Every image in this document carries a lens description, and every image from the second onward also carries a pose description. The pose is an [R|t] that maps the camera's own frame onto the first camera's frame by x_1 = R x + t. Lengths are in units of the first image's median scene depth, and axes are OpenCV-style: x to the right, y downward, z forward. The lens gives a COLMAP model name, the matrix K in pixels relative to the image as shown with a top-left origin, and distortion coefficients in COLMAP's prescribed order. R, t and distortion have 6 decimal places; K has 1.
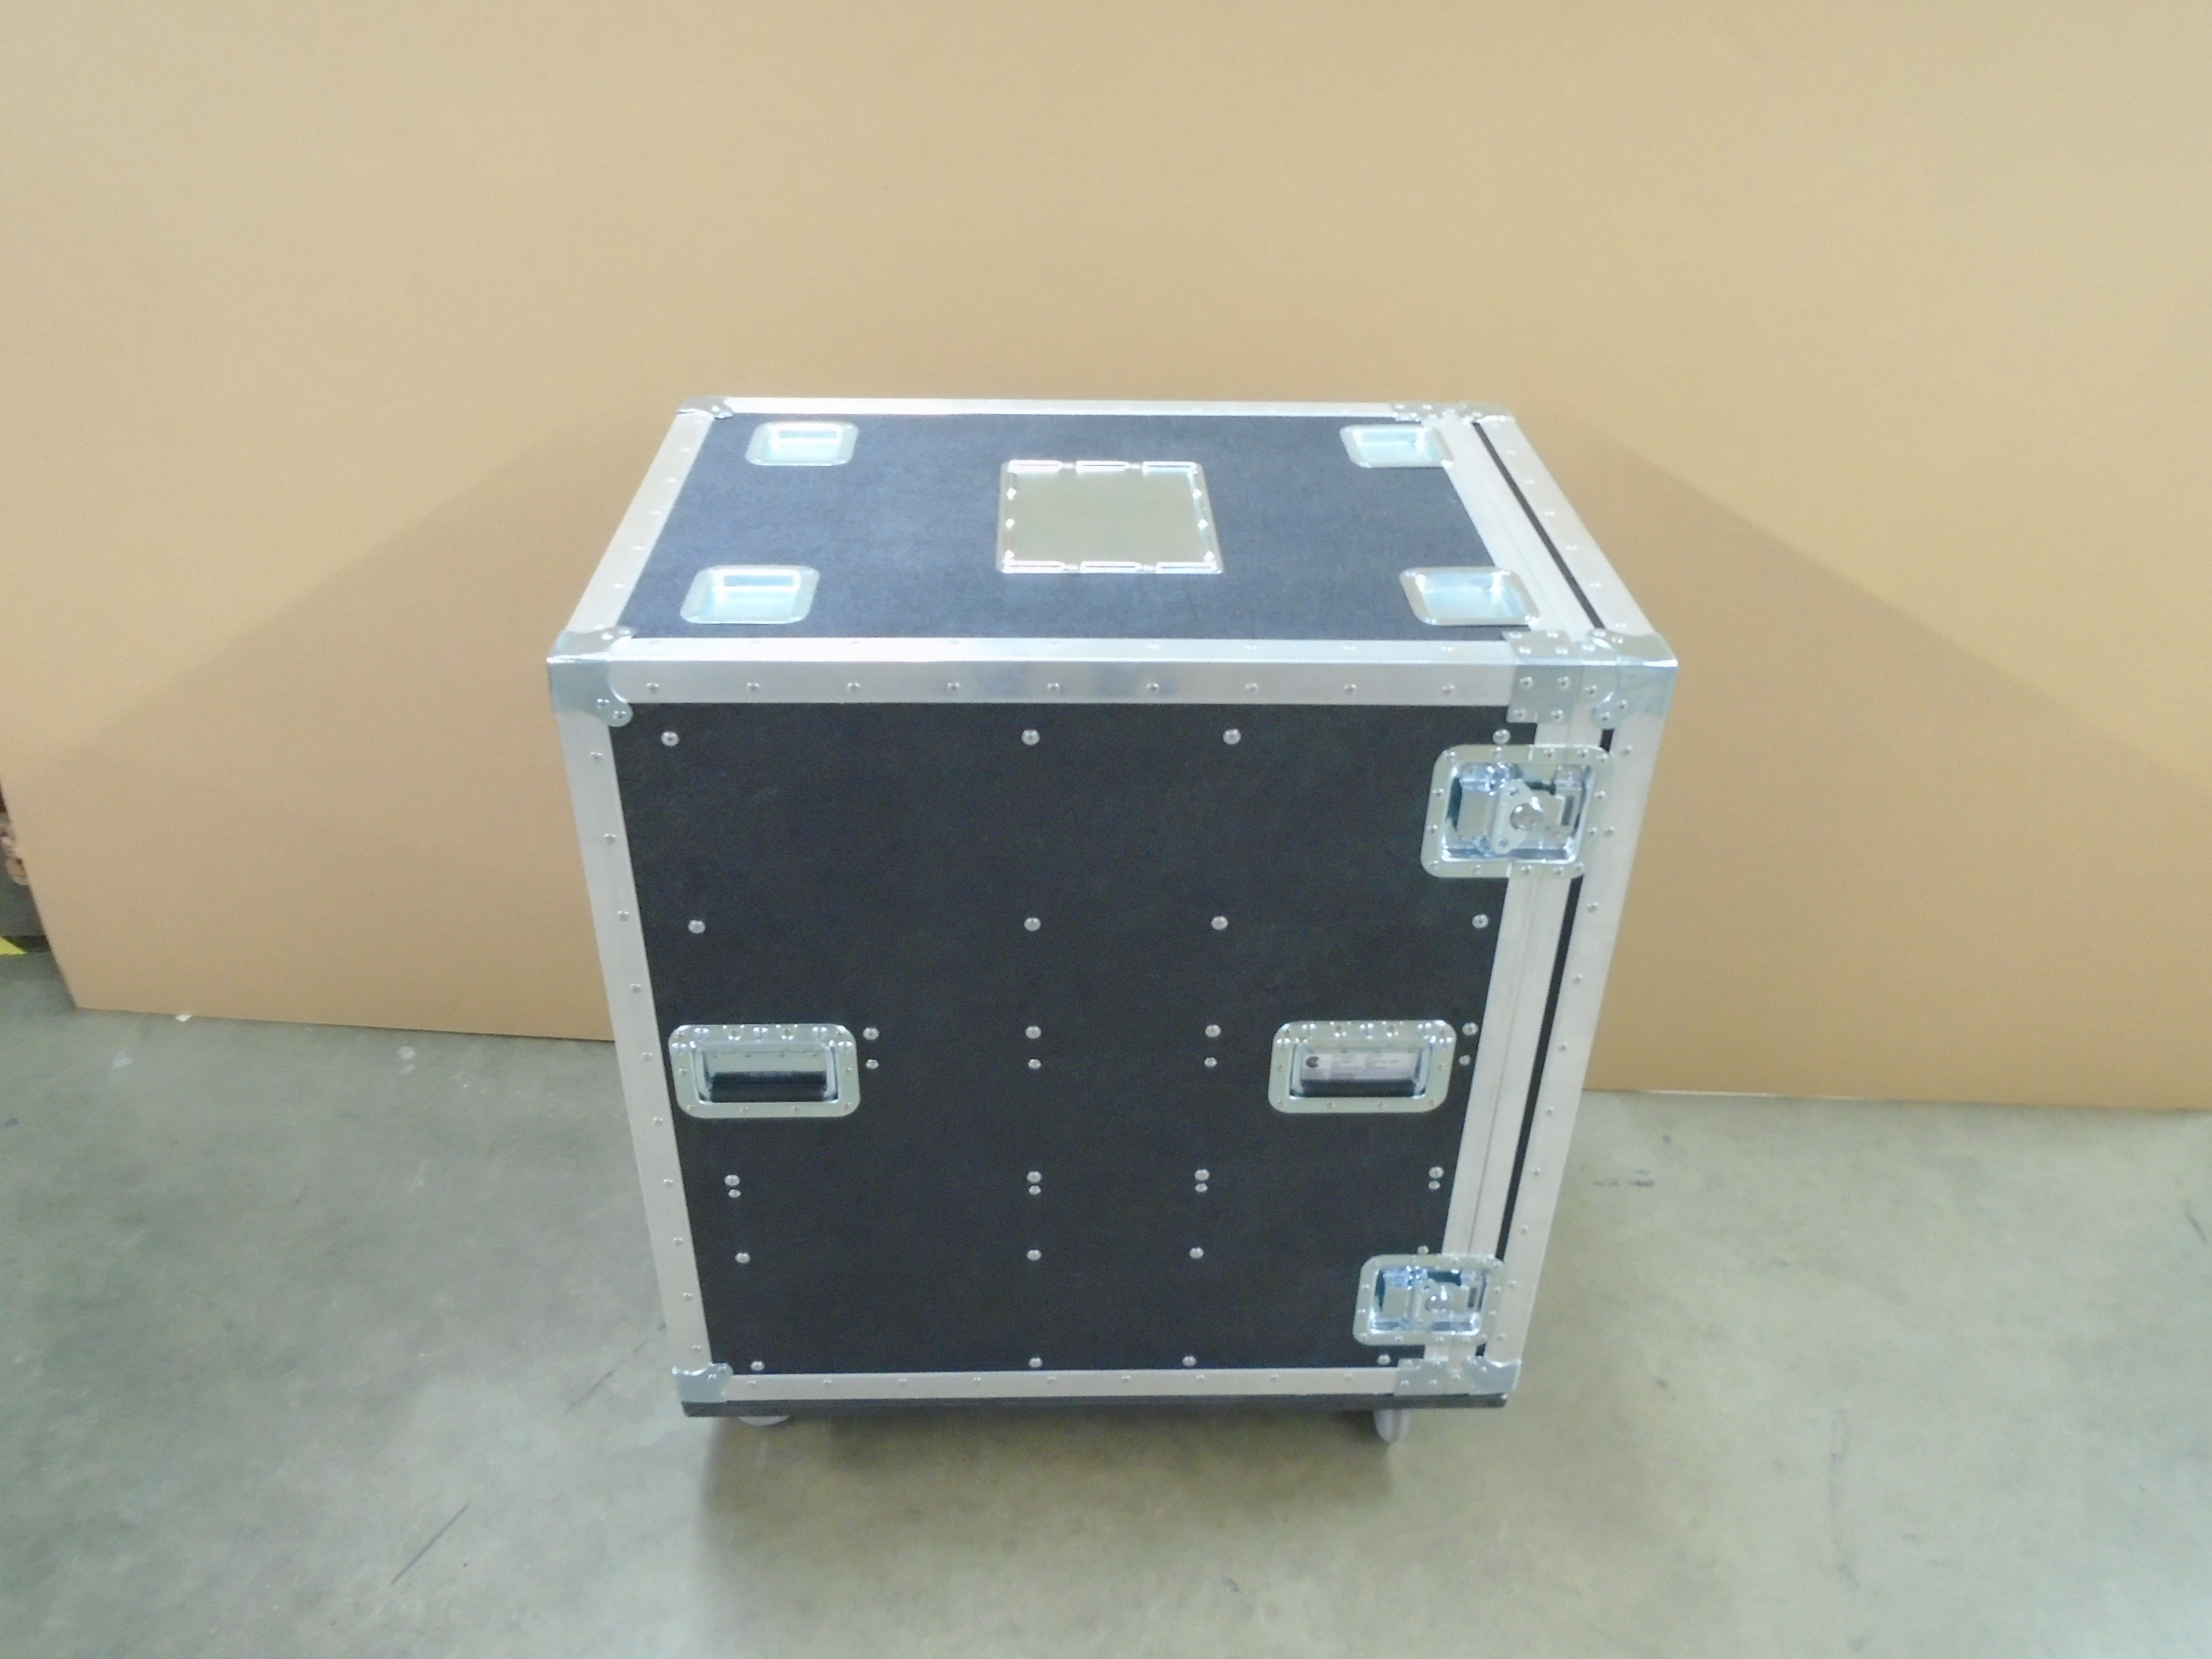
lens RADIAL K [[1702.8, 0, 1114.7], [0, 1702.8, 820.5], [0, 0, 1]] dist [0.000735, 0.001375]
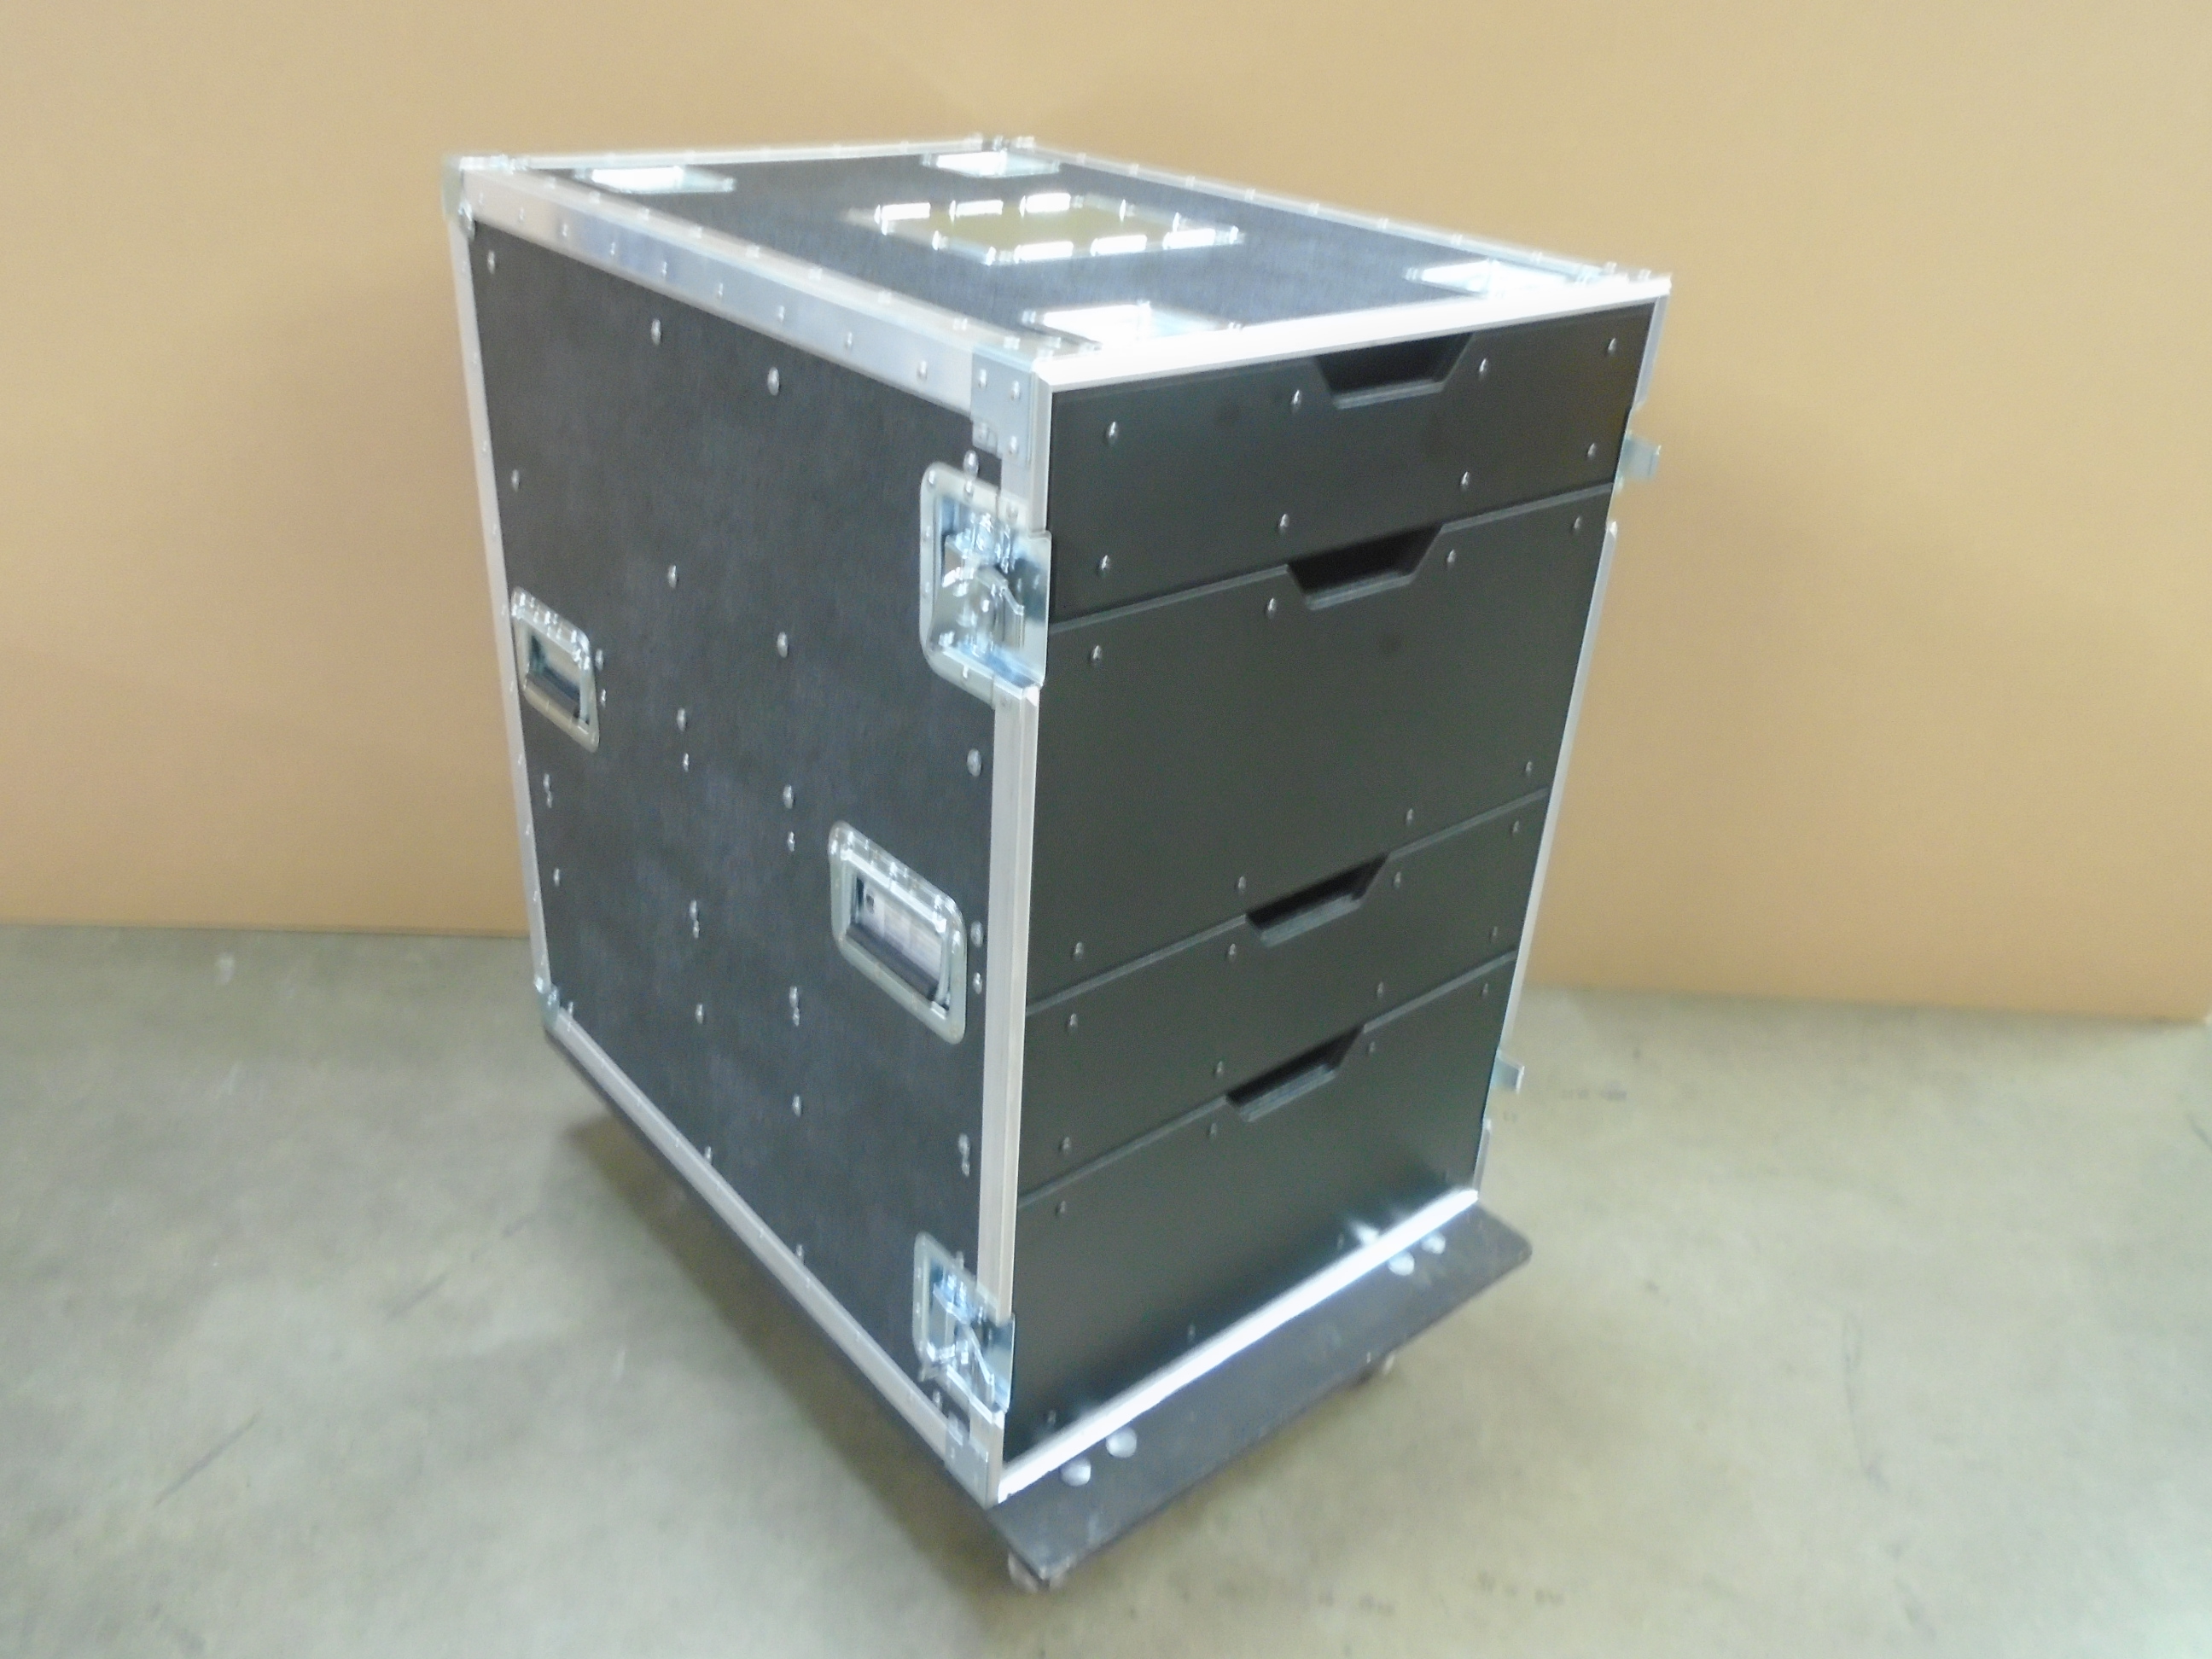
lens RADIAL K [[1697.2, 0, 1105.9], [0, 1697.2, 810.2], [0, 0, 1]] dist [-0.008110, 0.003792]
pose [[0.626750, 0.382896, -0.678657, 0.708457], [-0.465677, 0.882357, 0.067764, 0.002856], [0.624764, 0.273564, 0.731323, 0.498929]]
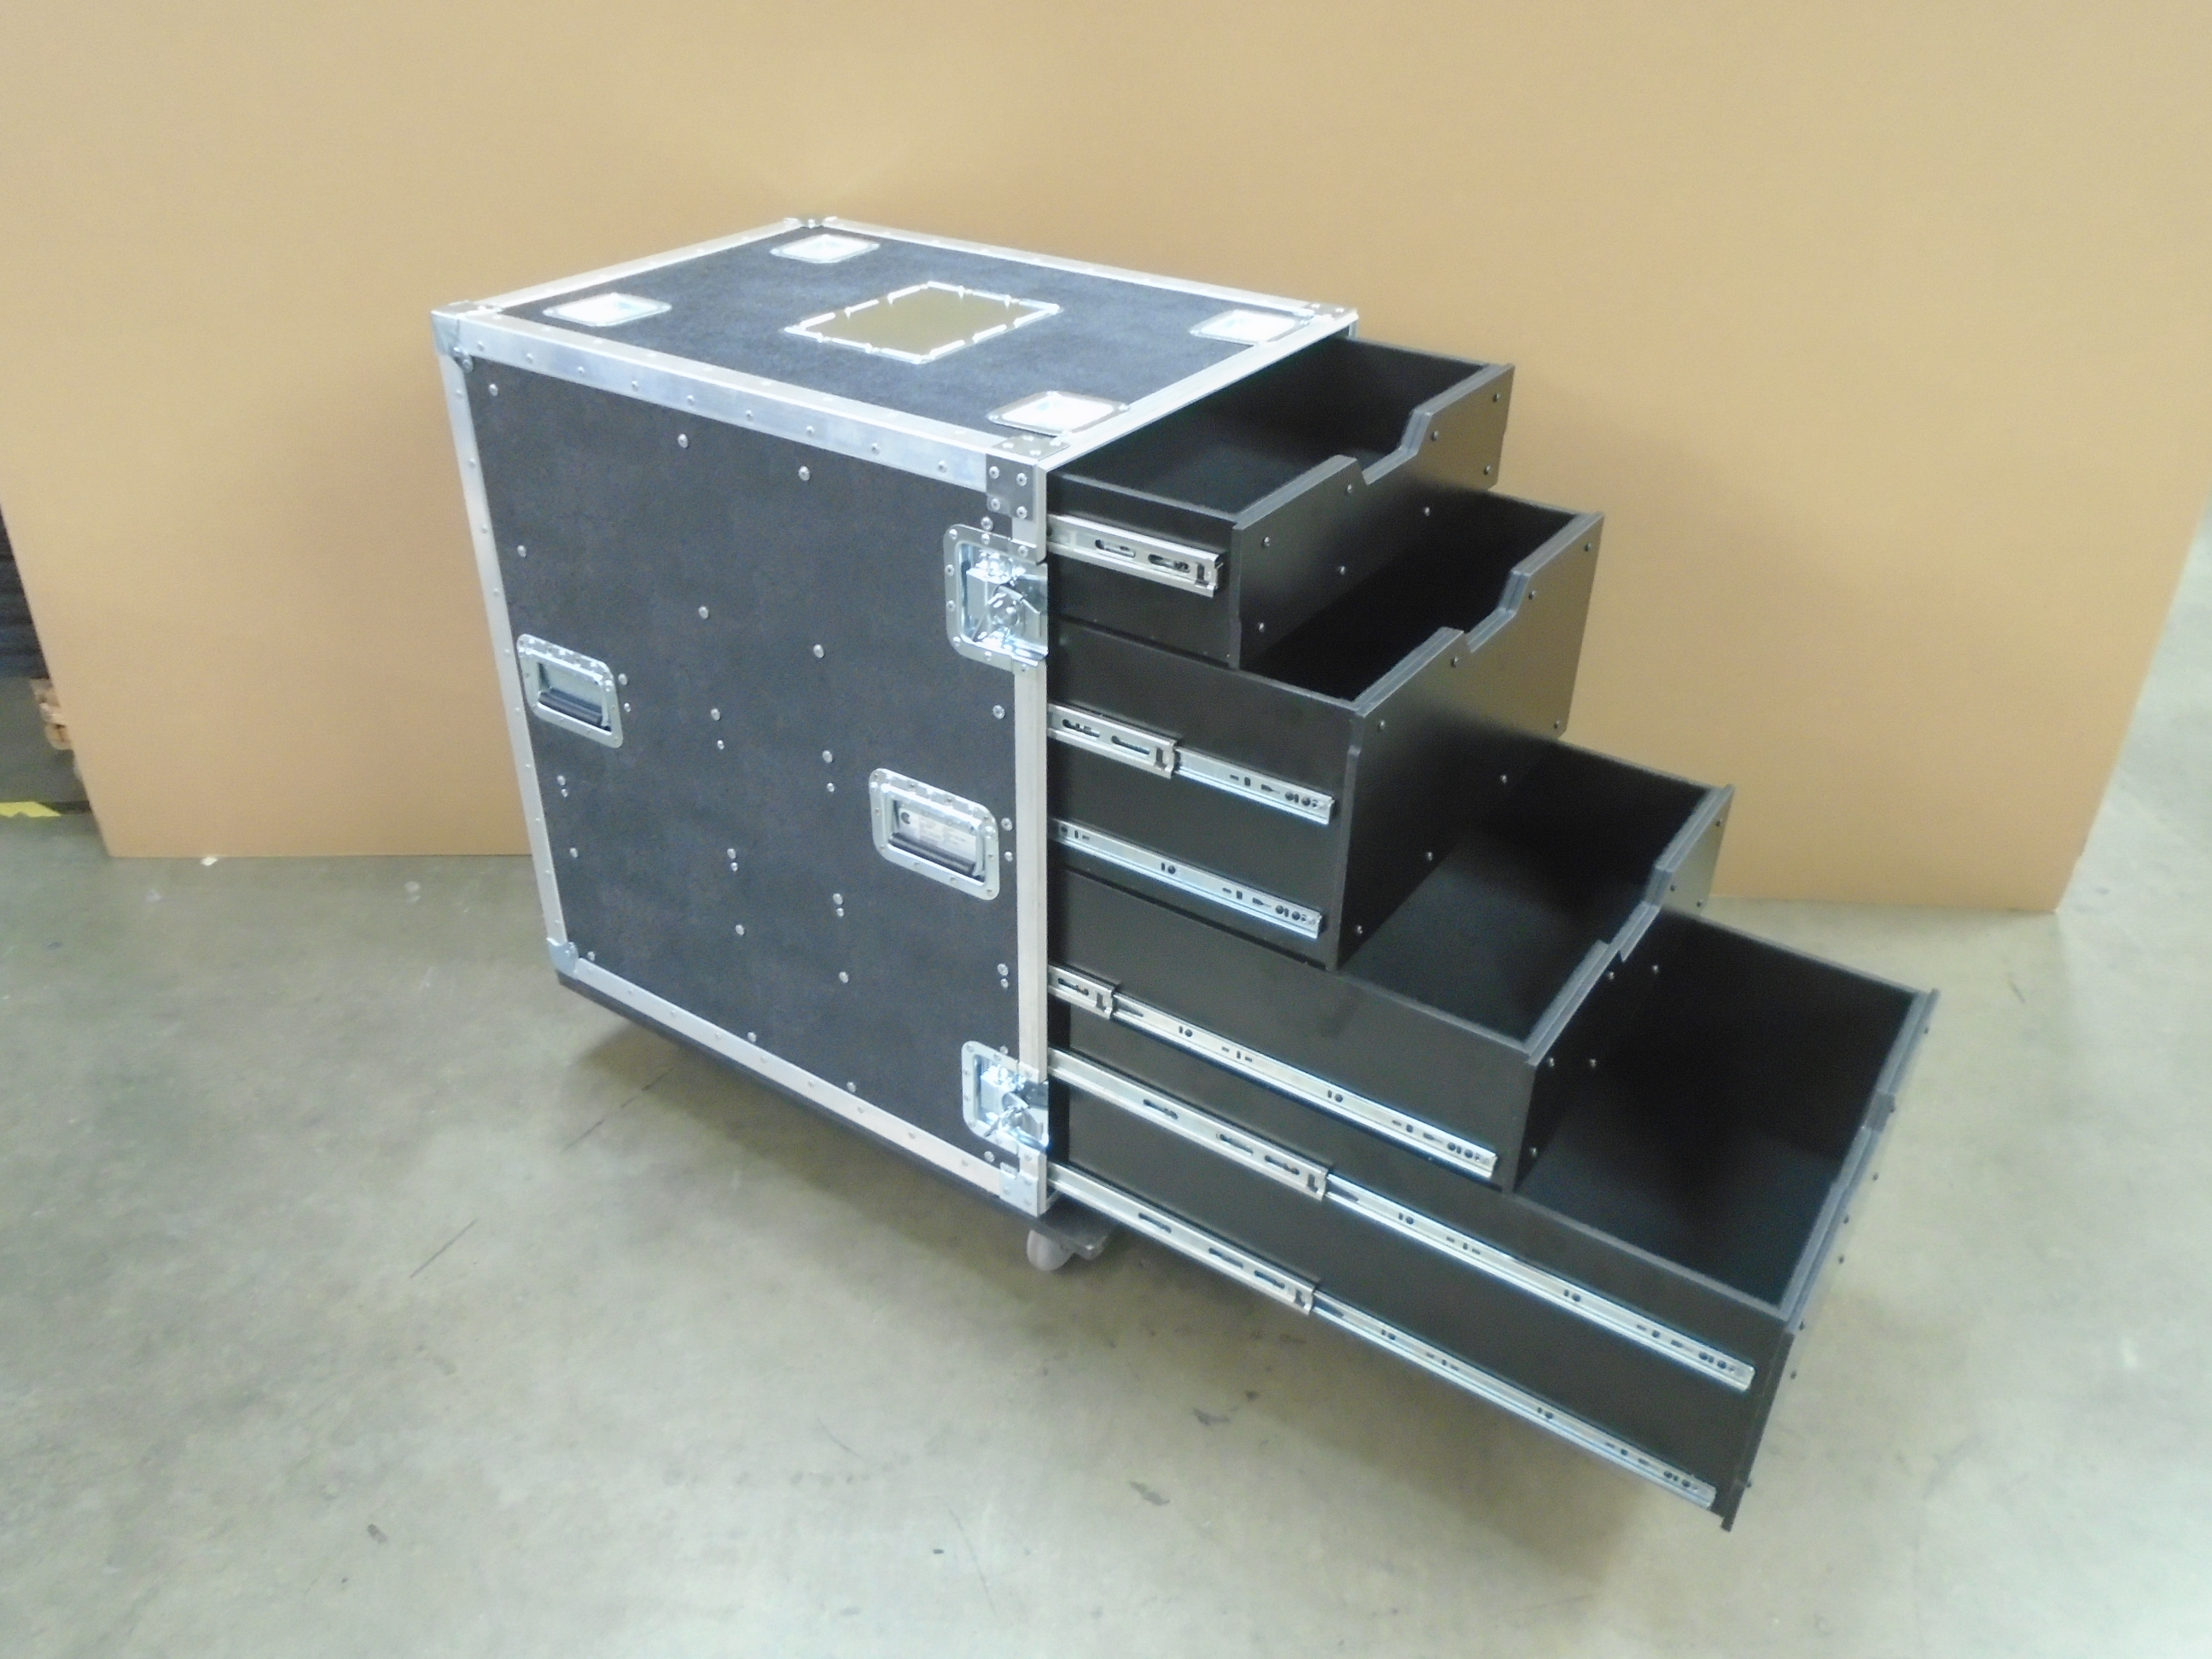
lens RADIAL K [[1703.2, 0, 1077.3], [0, 1703.2, 818.0], [0, 0, 1]] dist [0.000777, 0.001284]
pose [[0.804466, 0.300413, -0.512432, 0.796470], [-0.319123, 0.946190, 0.053713, 0.047056], [0.500994, 0.120319, 0.857046, 0.099723]]
